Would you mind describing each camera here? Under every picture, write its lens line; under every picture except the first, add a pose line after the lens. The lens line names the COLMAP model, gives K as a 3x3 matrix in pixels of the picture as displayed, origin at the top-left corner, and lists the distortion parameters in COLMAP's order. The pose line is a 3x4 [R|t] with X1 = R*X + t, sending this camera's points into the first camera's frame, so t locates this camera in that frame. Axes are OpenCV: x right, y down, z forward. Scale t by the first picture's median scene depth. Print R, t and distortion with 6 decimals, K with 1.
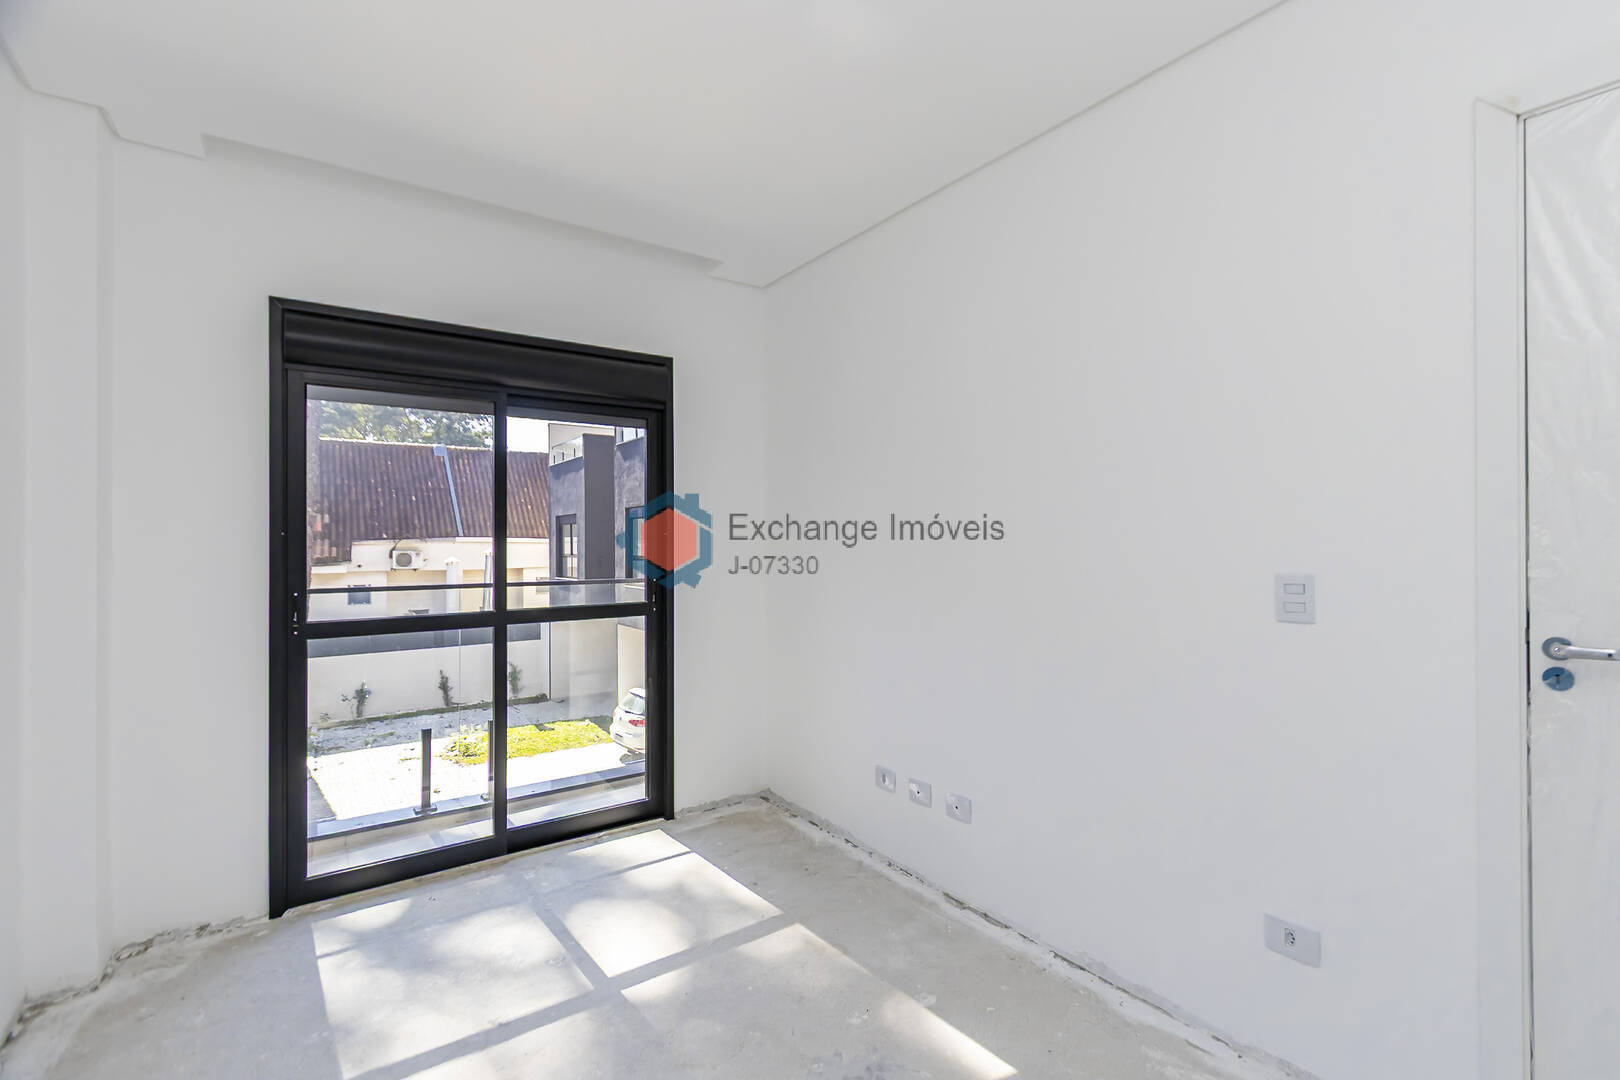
lens RADIAL K [[736.6, 0, 826.4], [0, 736.6, 534.7], [0, 0, 1]] dist [0.013263, -0.002193]
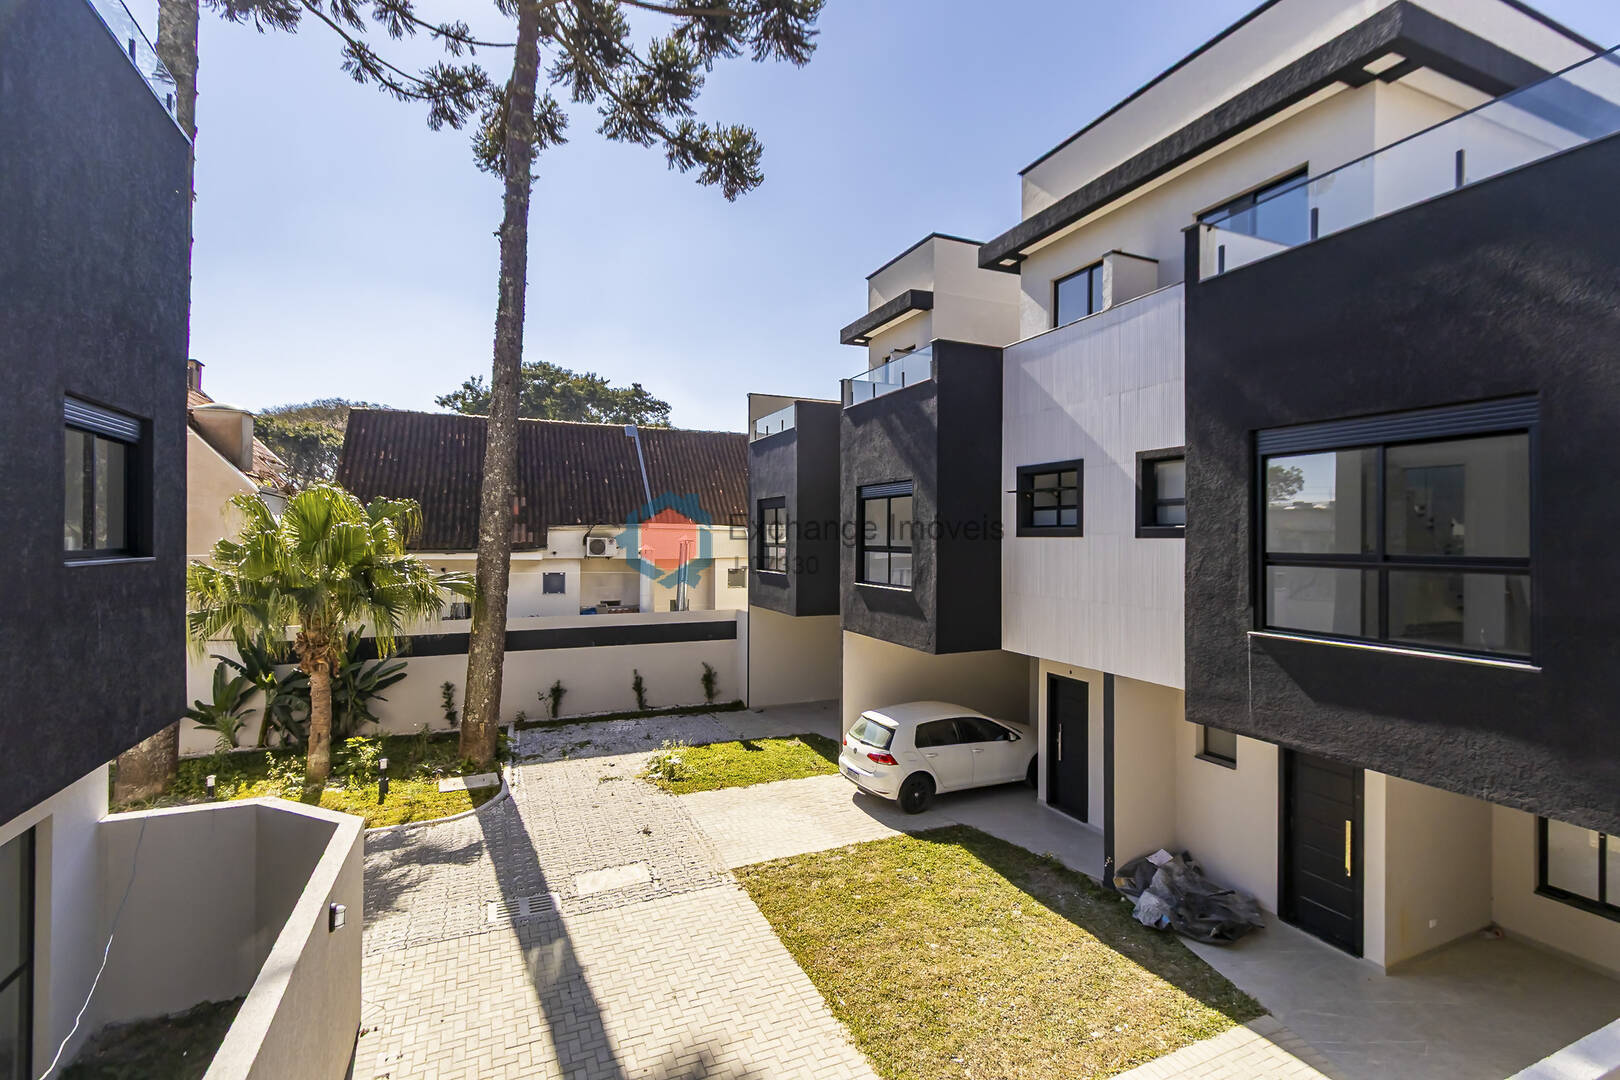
lens RADIAL K [[736.6, 0, 826.4], [0, 736.6, 534.7], [0, 0, 1]] dist [0.013263, -0.002193]
pose [[0.980414, 0.012257, -0.196564, -0.114472], [-0.010759, 0.999904, 0.008688, 0.007880], [0.196651, -0.006403, 0.980453, 0.158982]]
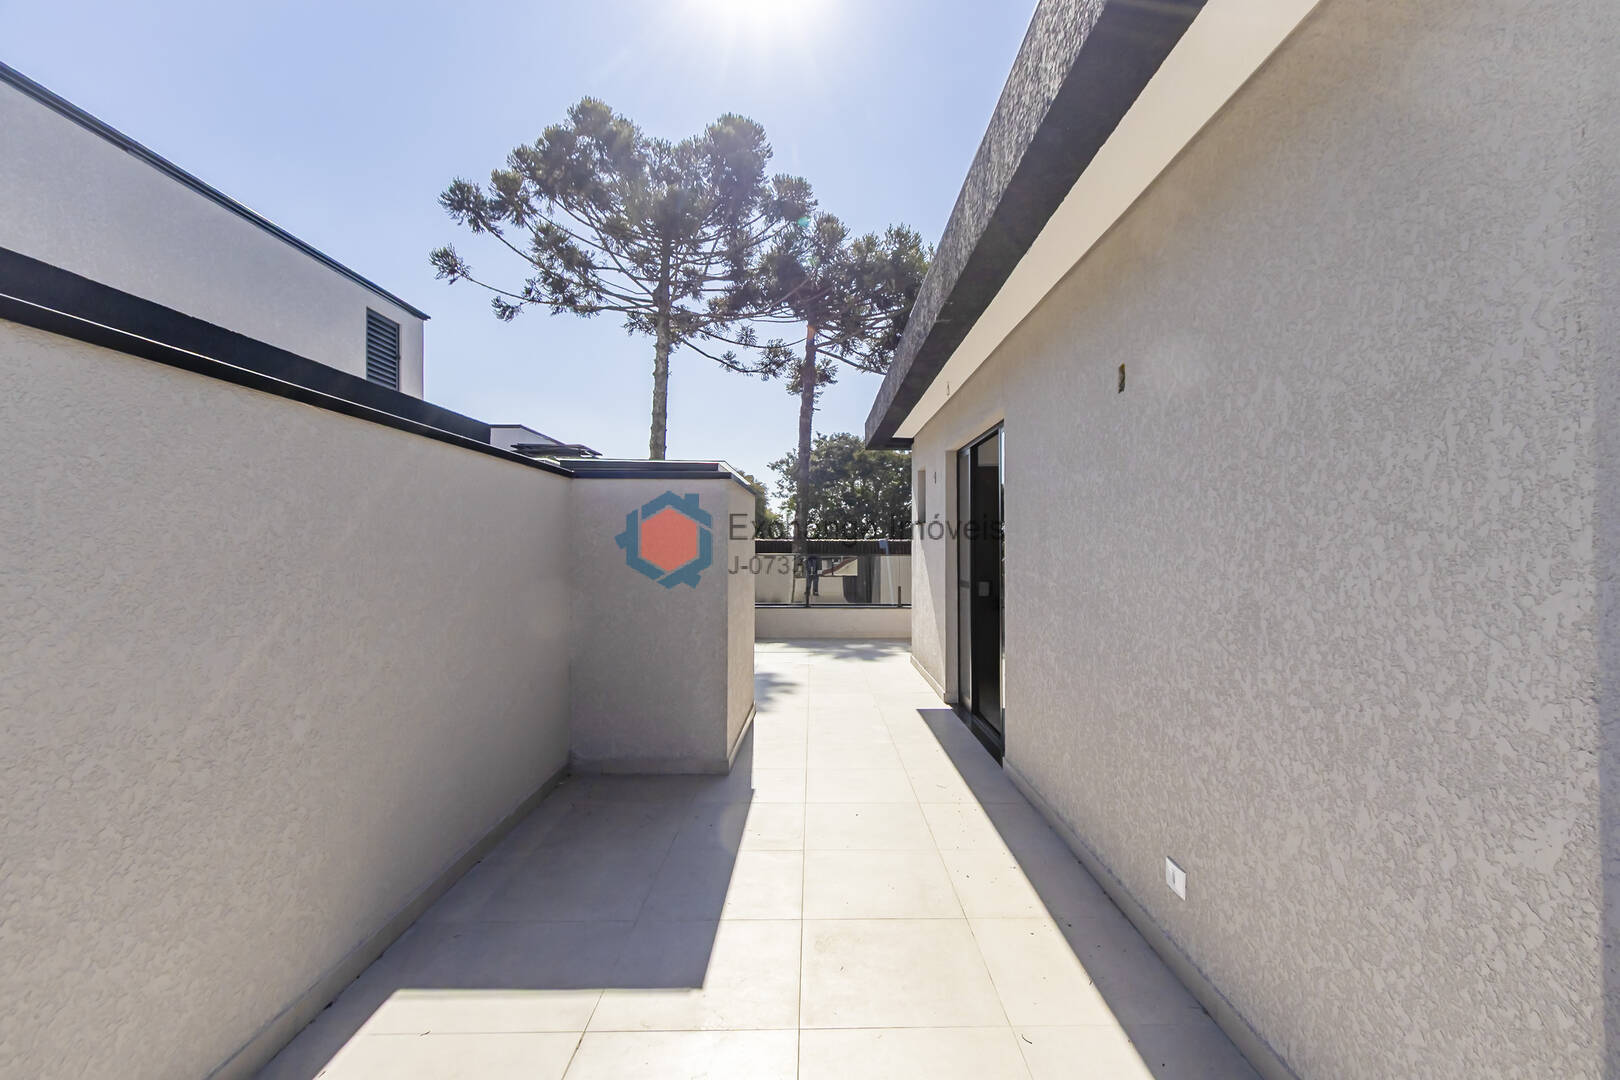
lens RADIAL K [[736.6, 0, 826.4], [0, 736.6, 534.7], [0, 0, 1]] dist [0.013263, -0.002193]
pose [[0.821347, 0.000902, -0.570428, 0.216557], [-0.002810, 0.999993, -0.002465, -0.151719], [0.570422, 0.003628, 0.821344, -0.235122]]
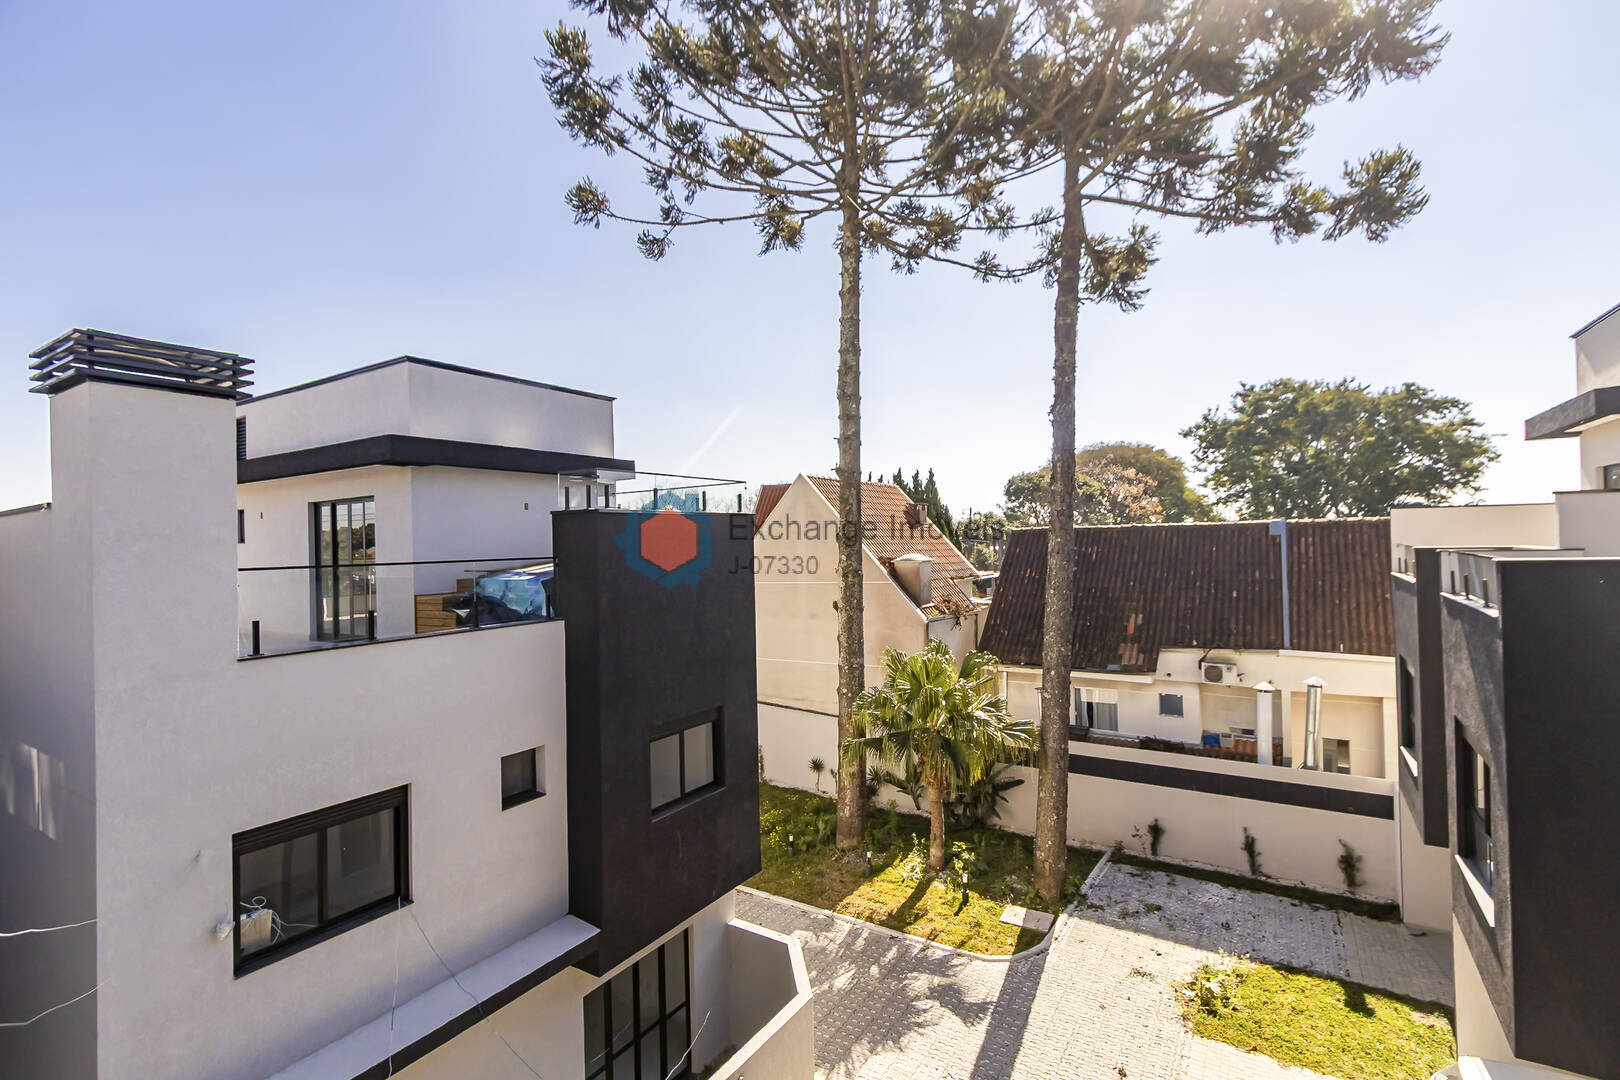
lens RADIAL K [[733.0, 0, 825.8], [0, 733.0, 532.5], [0, 0, 1]] dist [-0.000612, -0.000814]
pose [[0.374777, -0.010370, -0.927057, 0.049126], [0.028902, 0.999582, 0.000502, -0.147962], [0.926664, -0.026982, 0.374920, 0.281208]]
